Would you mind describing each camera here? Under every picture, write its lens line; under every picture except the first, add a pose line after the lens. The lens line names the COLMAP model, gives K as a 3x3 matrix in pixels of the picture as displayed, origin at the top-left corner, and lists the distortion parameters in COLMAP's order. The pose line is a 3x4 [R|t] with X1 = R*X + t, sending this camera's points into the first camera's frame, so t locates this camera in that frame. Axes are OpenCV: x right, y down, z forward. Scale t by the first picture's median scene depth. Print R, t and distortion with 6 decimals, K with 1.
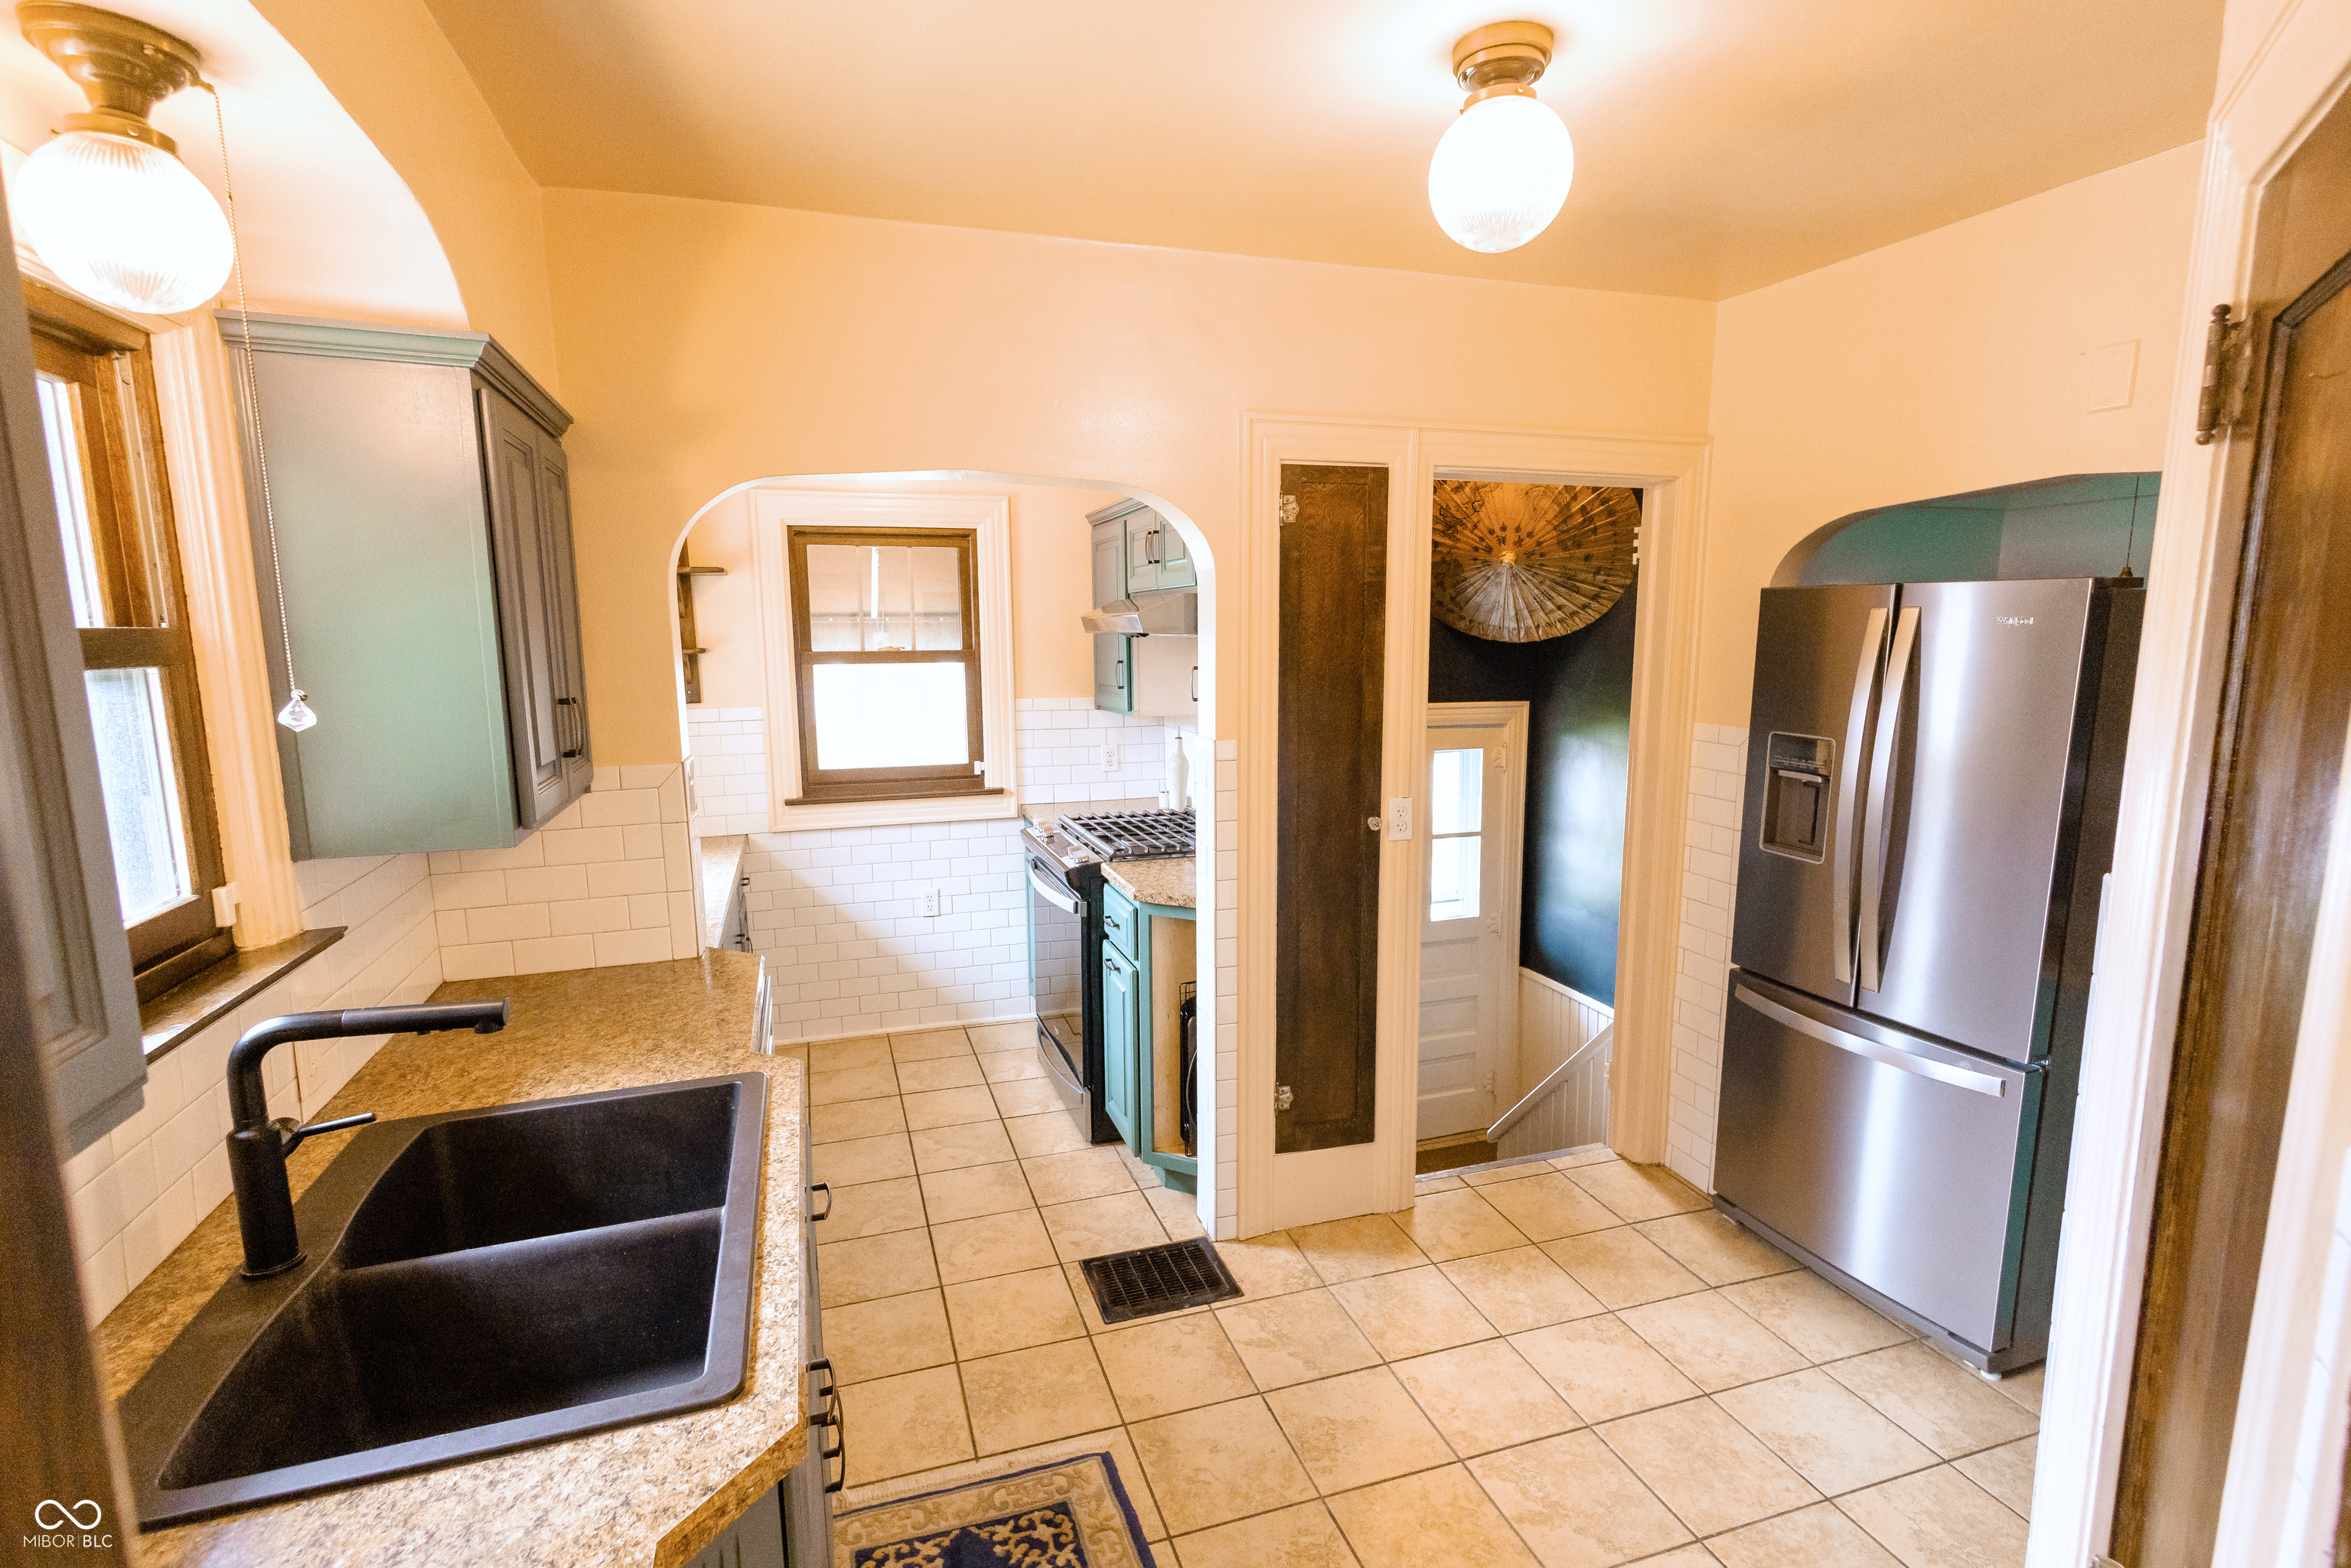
lens RADIAL K [[1083.7, 0, 1183.0], [0, 1083.7, 781.8], [0, 0, 1]] dist [0.002972, -0.000849]
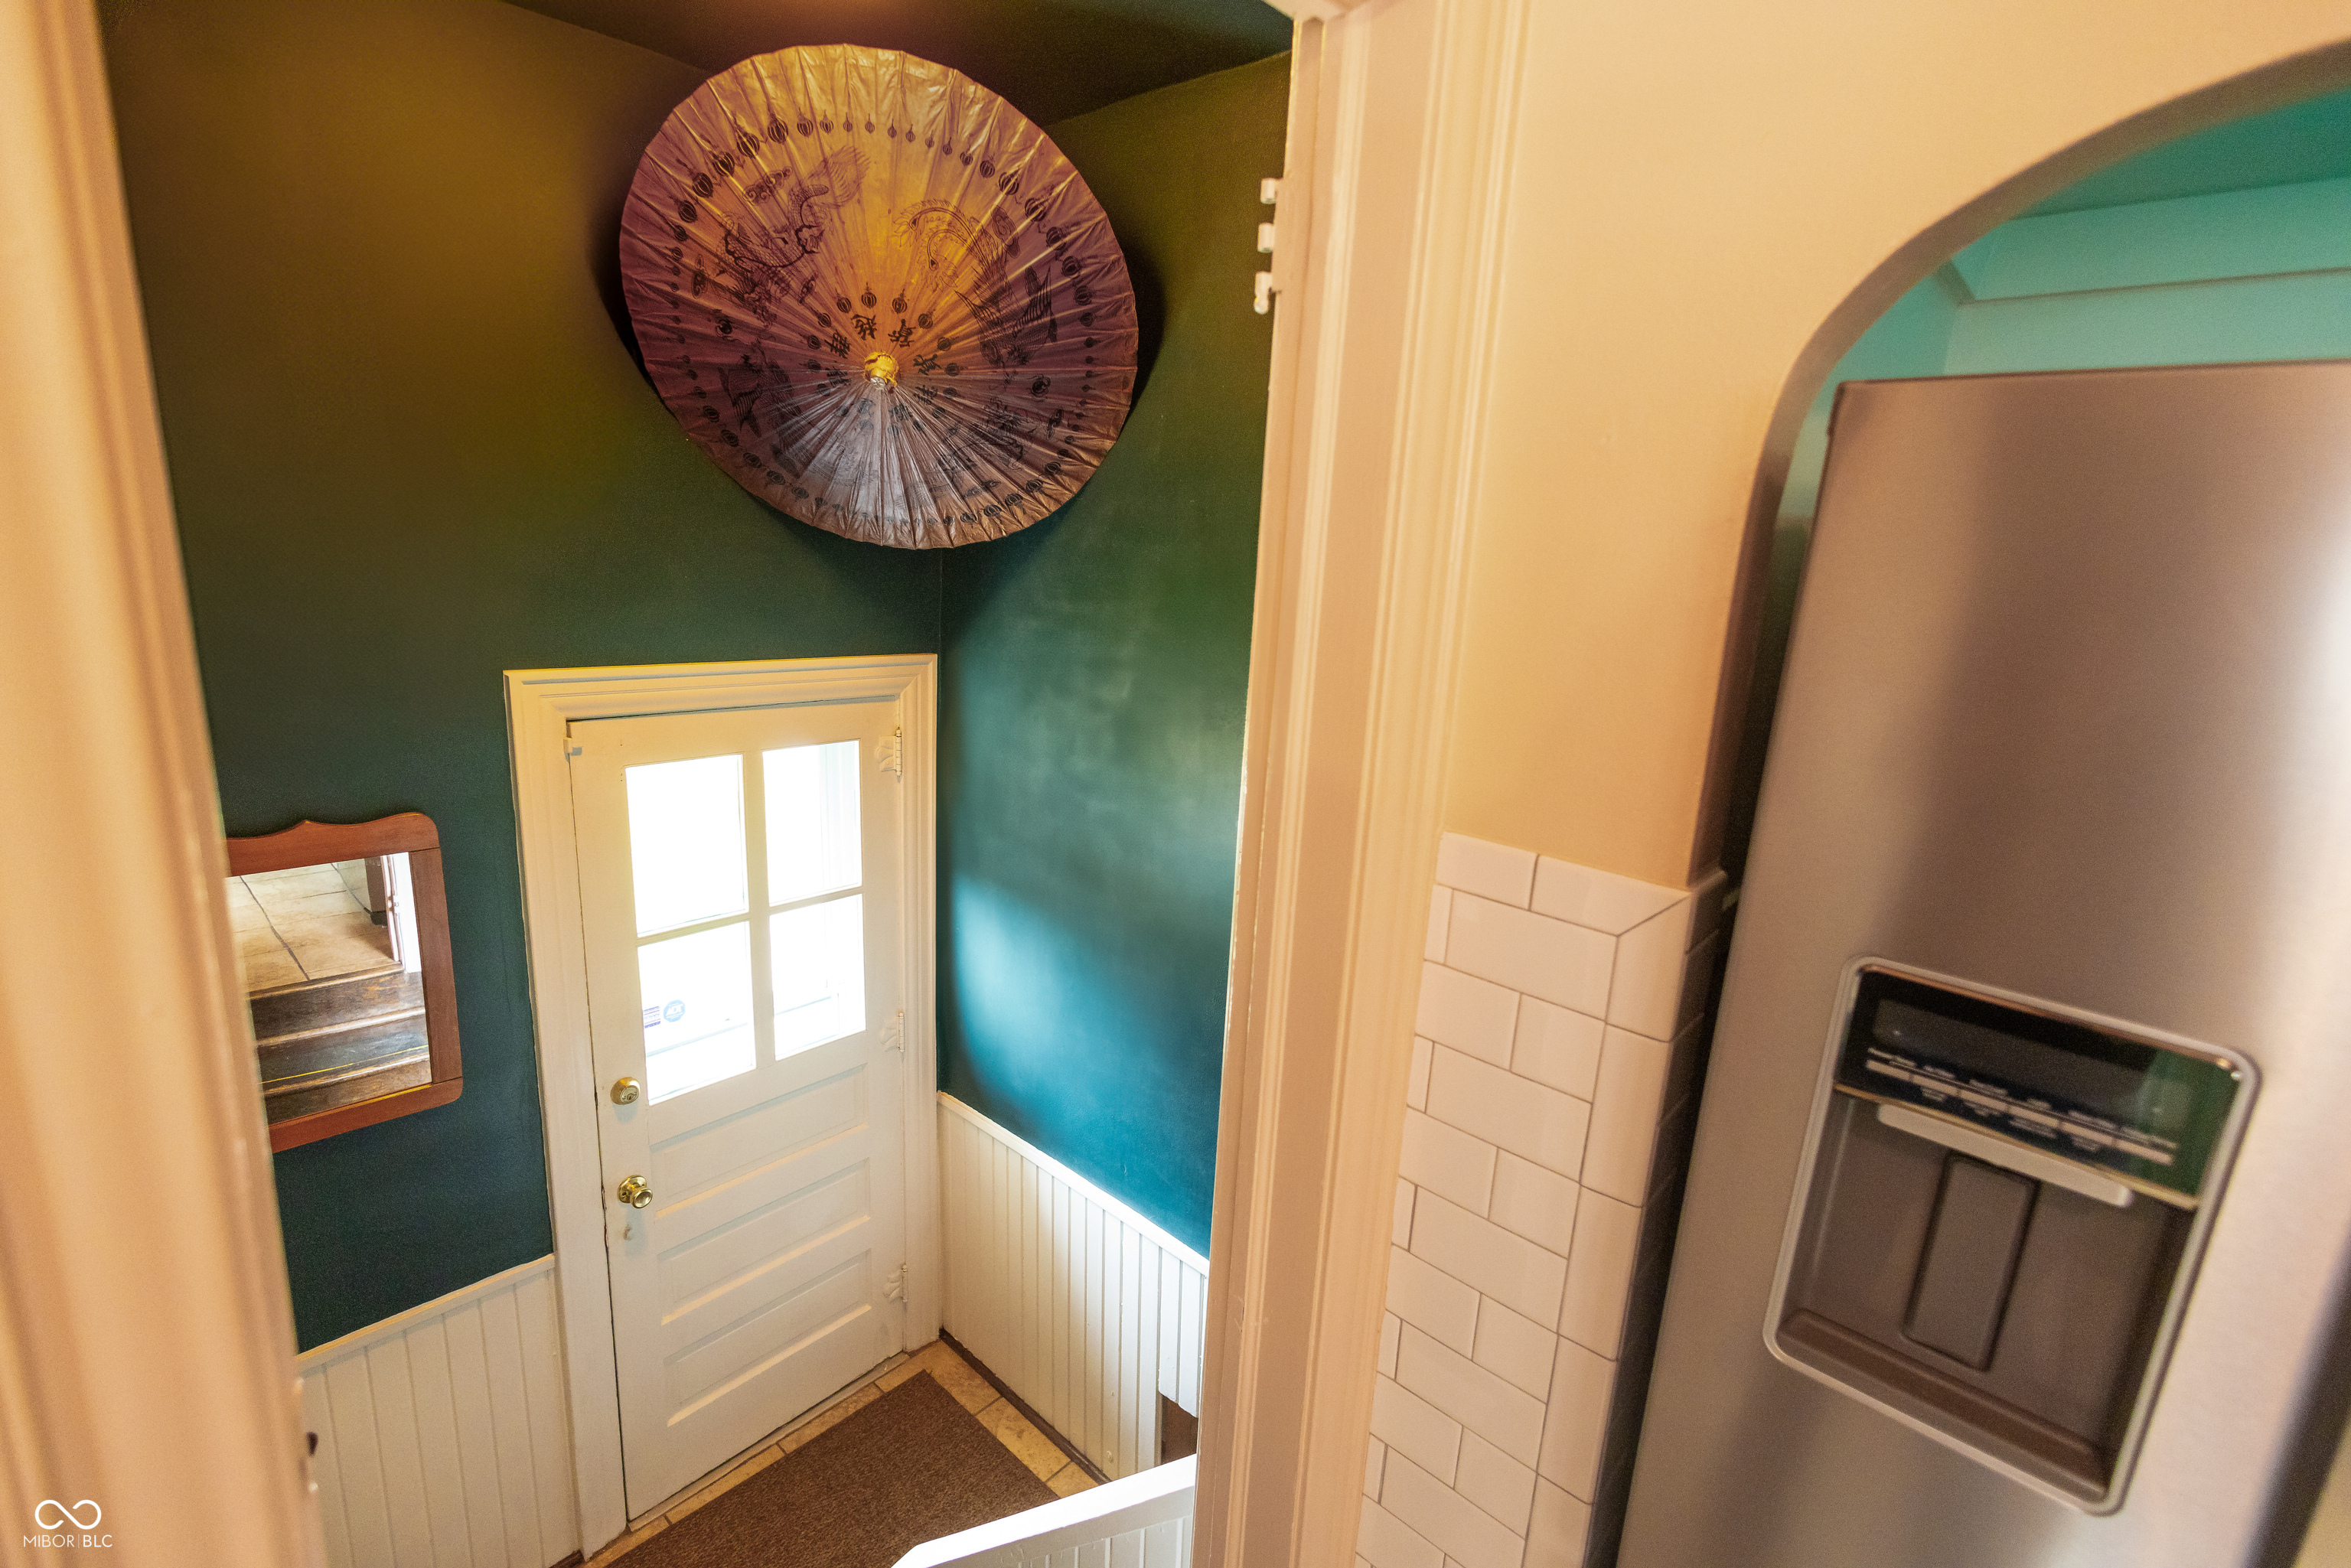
lens RADIAL K [[1083.7, 0, 1183.0], [0, 1083.7, 781.8], [0, 0, 1]] dist [0.002972, -0.000849]
pose [[0.863784, -0.059894, 0.500289, 0.160564], [0.014671, 0.995479, 0.093847, -0.066692], [-0.503648, -0.073724, 0.860758, 0.496939]]
